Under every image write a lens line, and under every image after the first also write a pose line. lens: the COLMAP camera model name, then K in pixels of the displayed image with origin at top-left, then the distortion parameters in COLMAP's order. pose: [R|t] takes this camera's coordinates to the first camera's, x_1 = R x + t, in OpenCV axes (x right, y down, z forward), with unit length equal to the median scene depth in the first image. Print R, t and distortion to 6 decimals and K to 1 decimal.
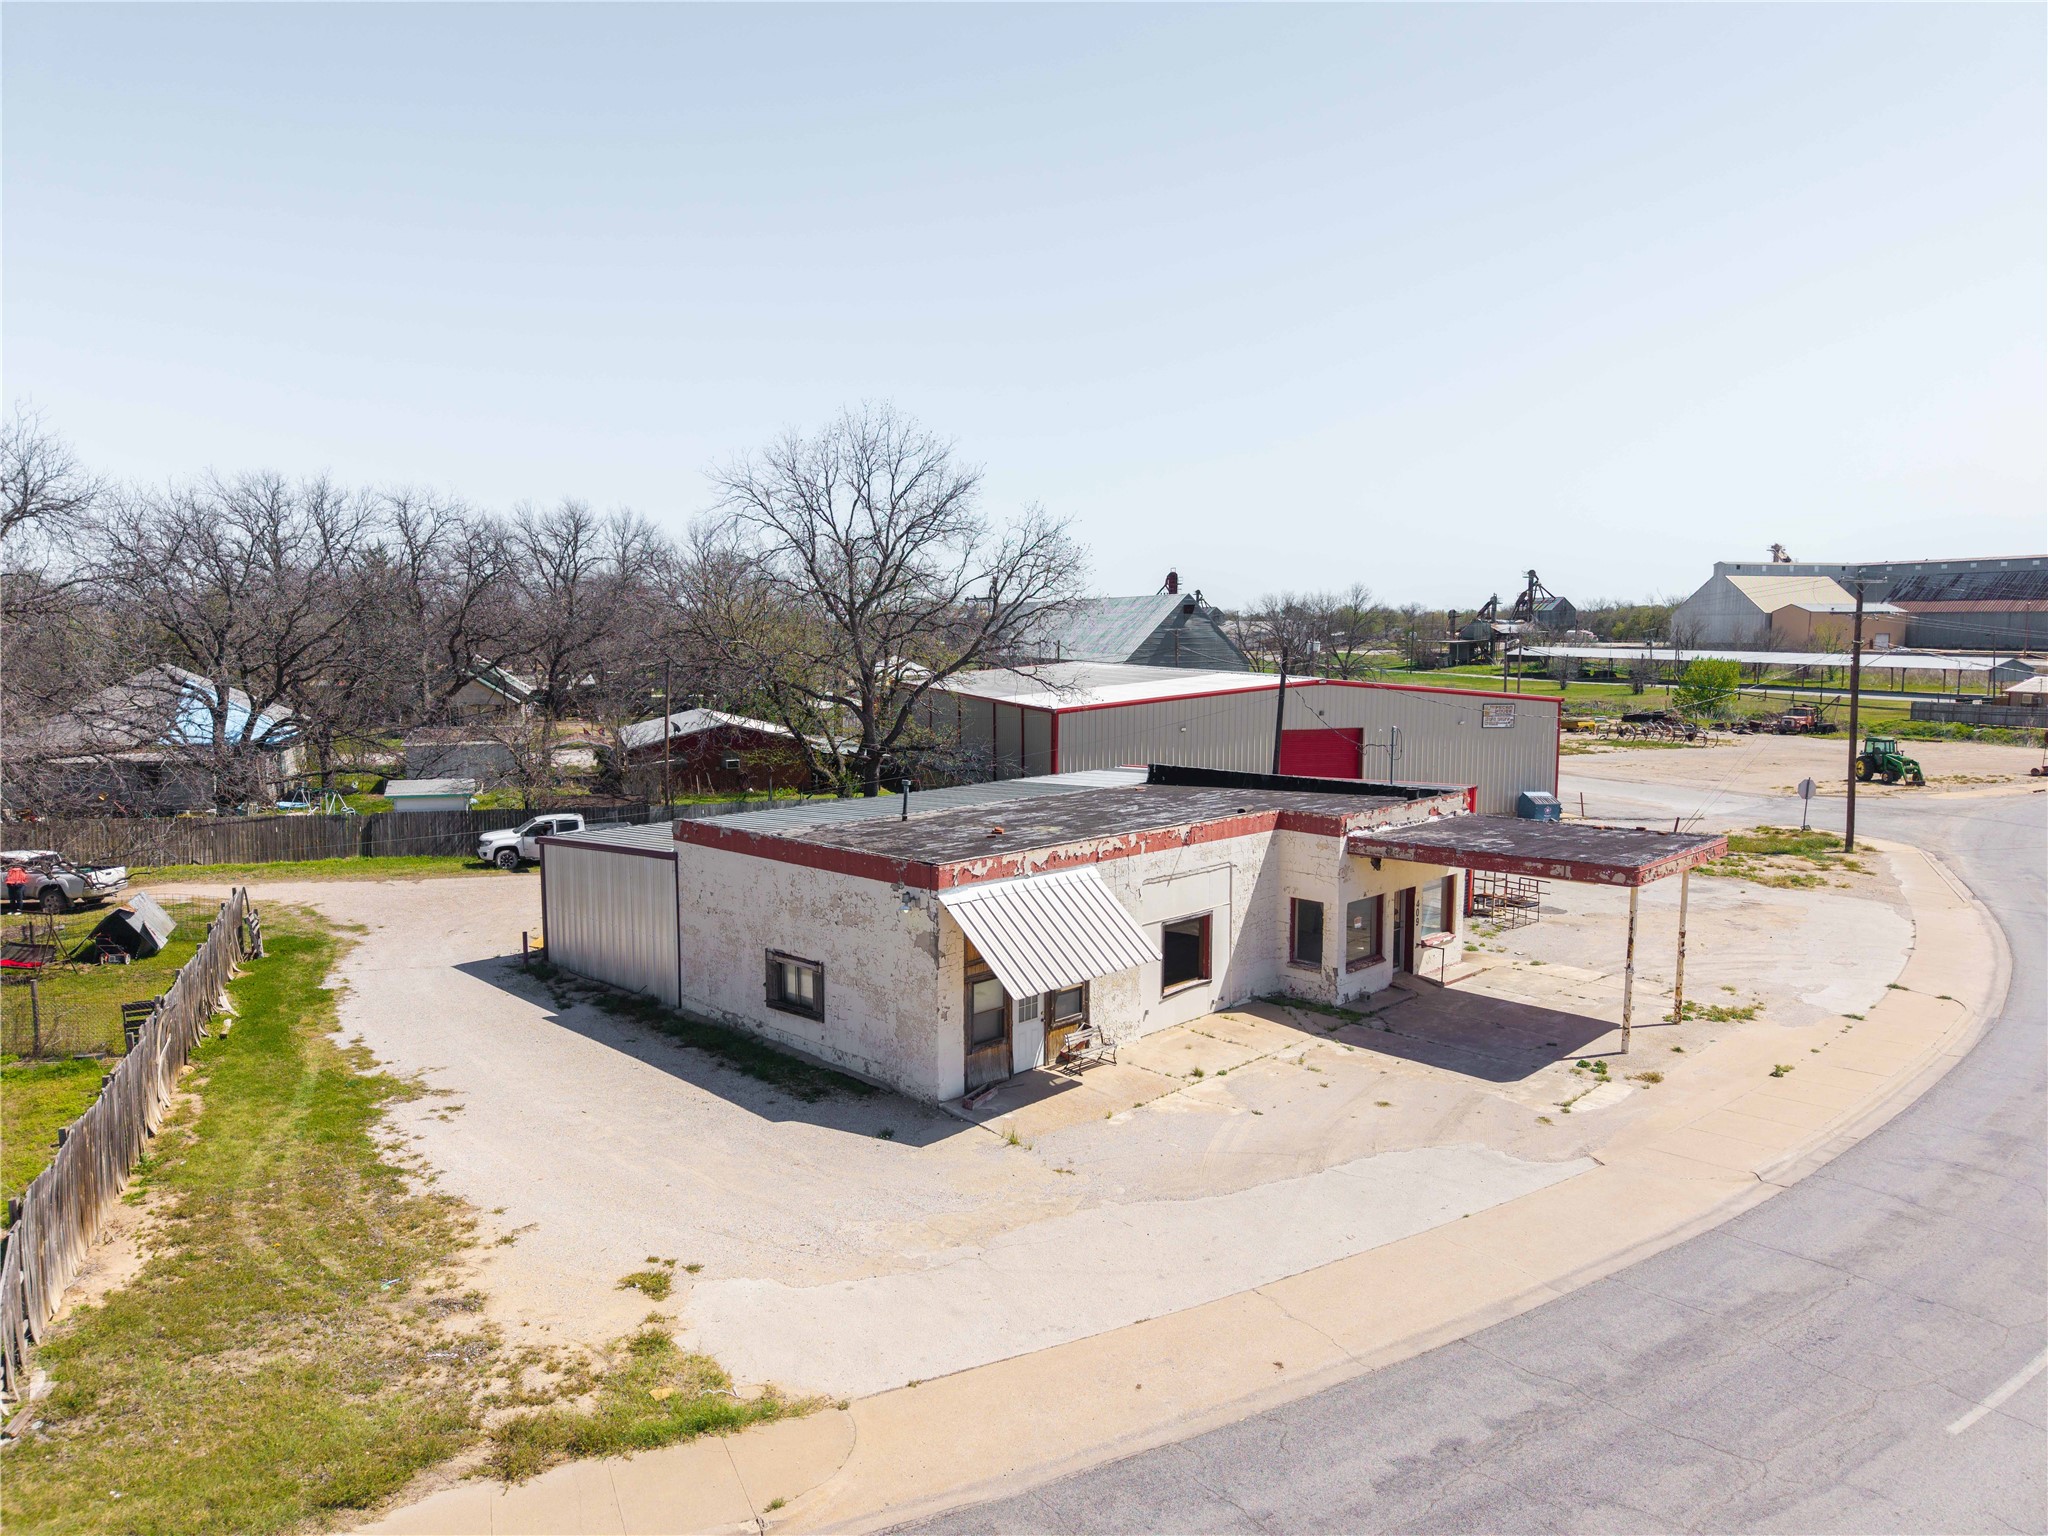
lens RADIAL K [[1371.8, 0, 1024.0], [0, 1371.8, 768.0], [0, 0, 1]] dist [0.044401, -0.056217]
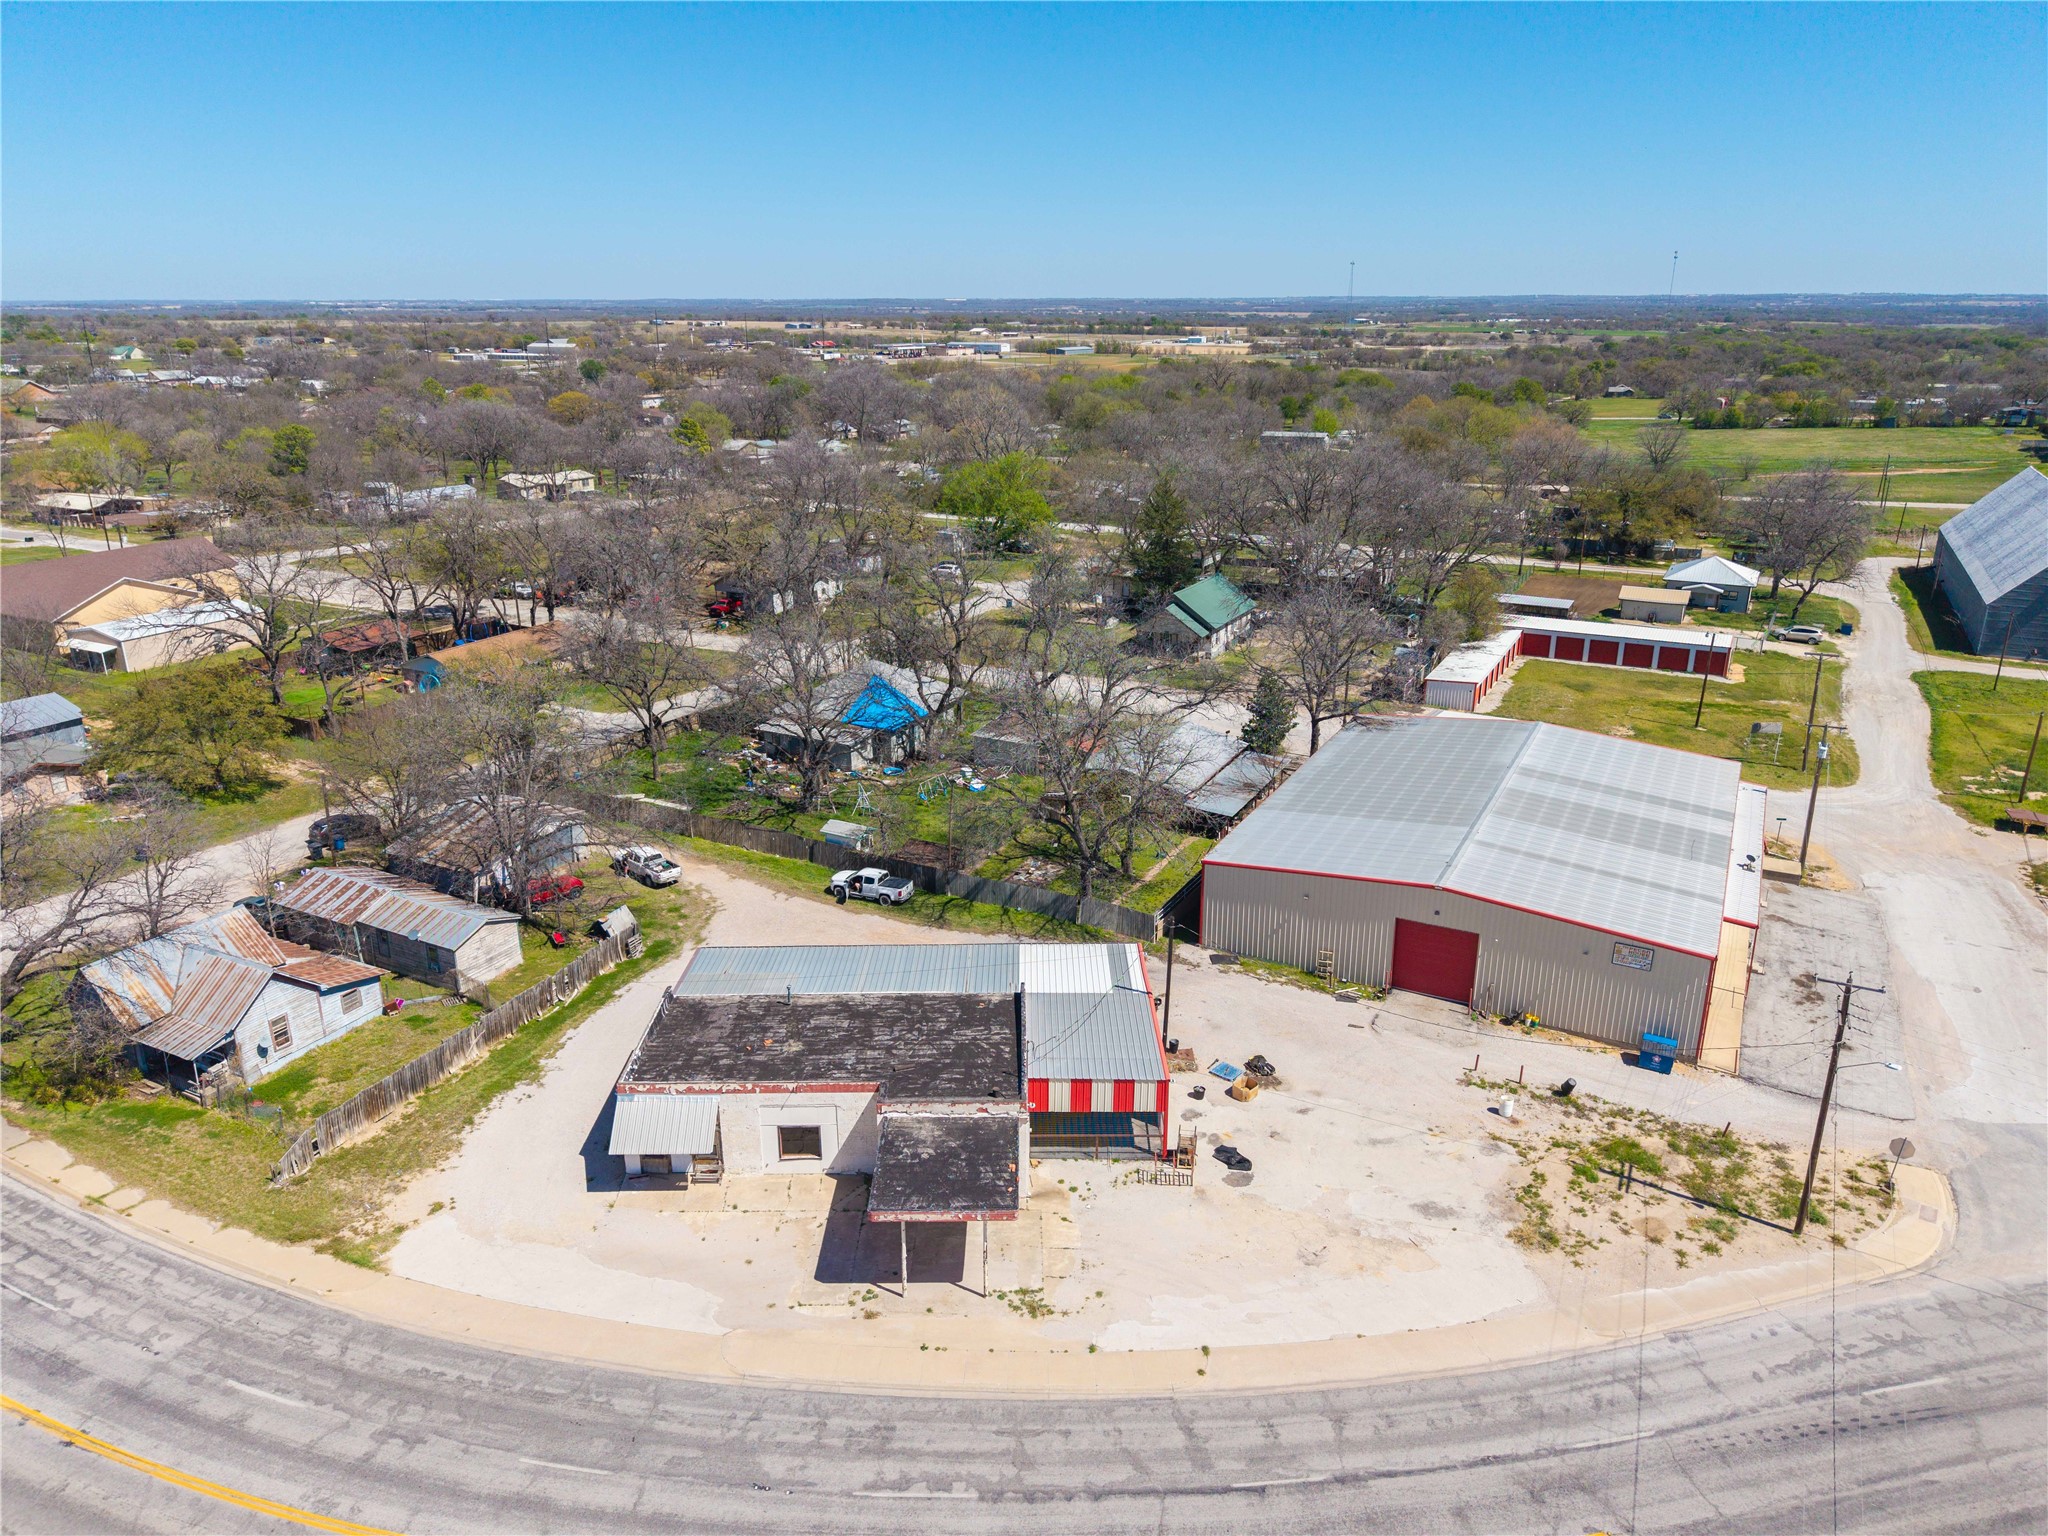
lens RADIAL K [[1371.8, 0, 1024.0], [0, 1371.8, 768.0], [0, 0, 1]] dist [0.044401, -0.056217]
pose [[0.697546, 0.227705, -0.679396, 1.697646], [-0.076067, 0.966337, 0.245777, -0.966728], [0.712491, -0.119761, 0.691386, -0.056581]]
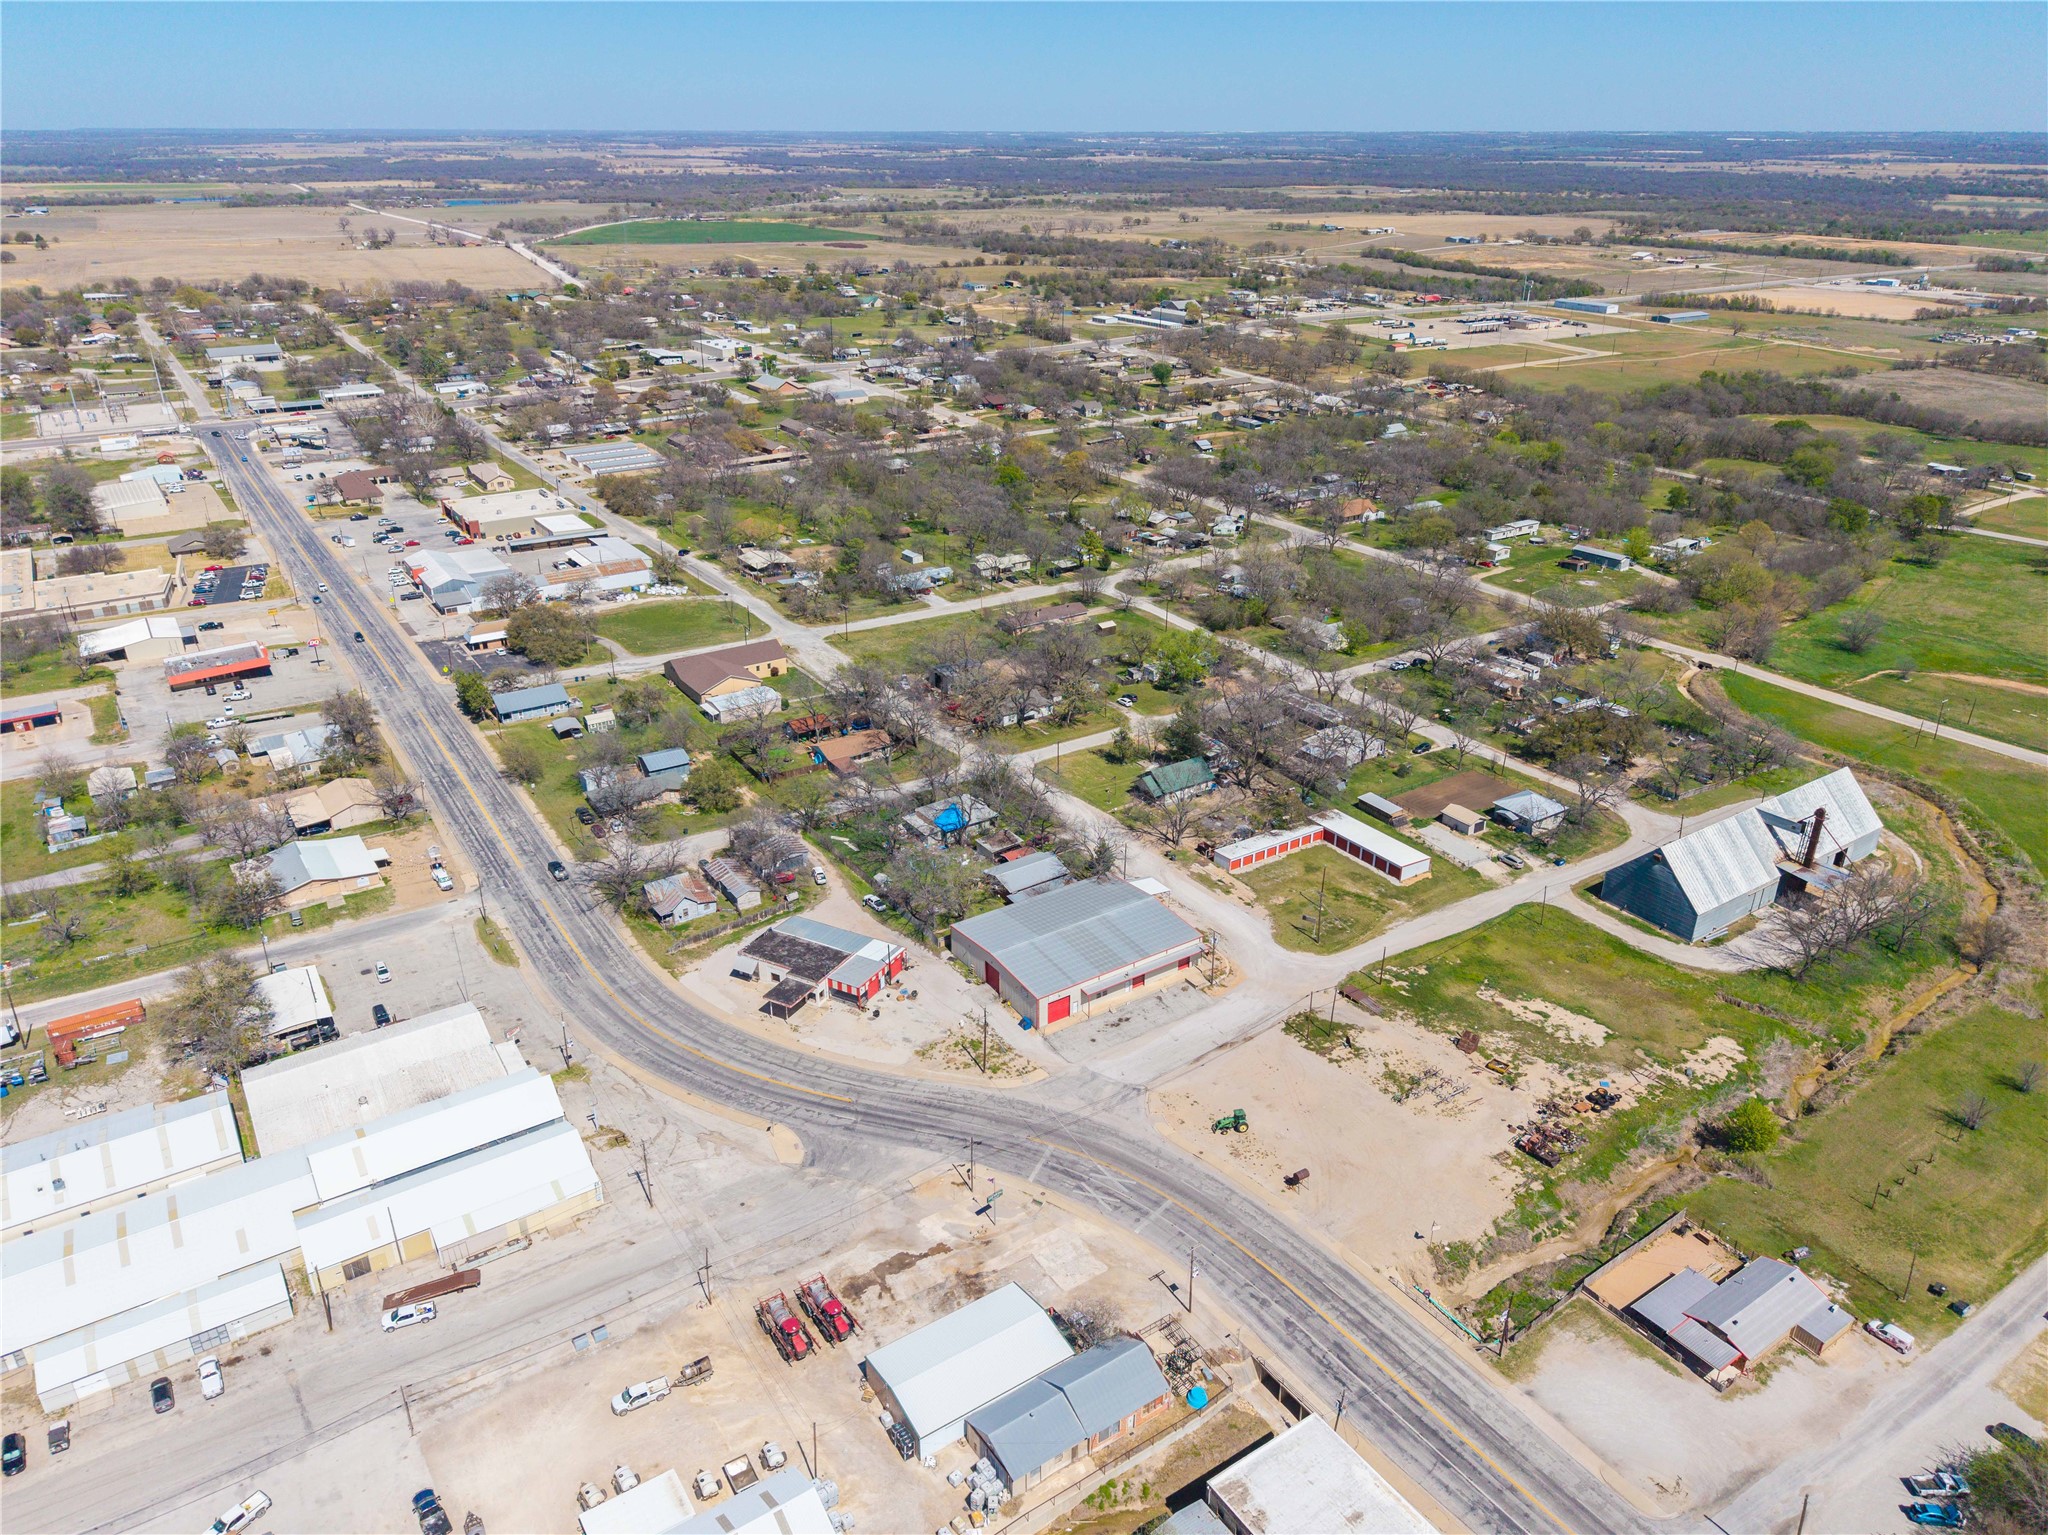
lens RADIAL K [[1371.8, 0, 1024.0], [0, 1371.8, 767.5], [0, 0, 1]] dist [0.044401, -0.056217]
pose [[0.274776, 0.396946, -0.875746, 7.208960], [-0.102863, 0.917714, 0.383694, -4.293368], [0.955990, -0.015349, 0.292997, 0.144171]]
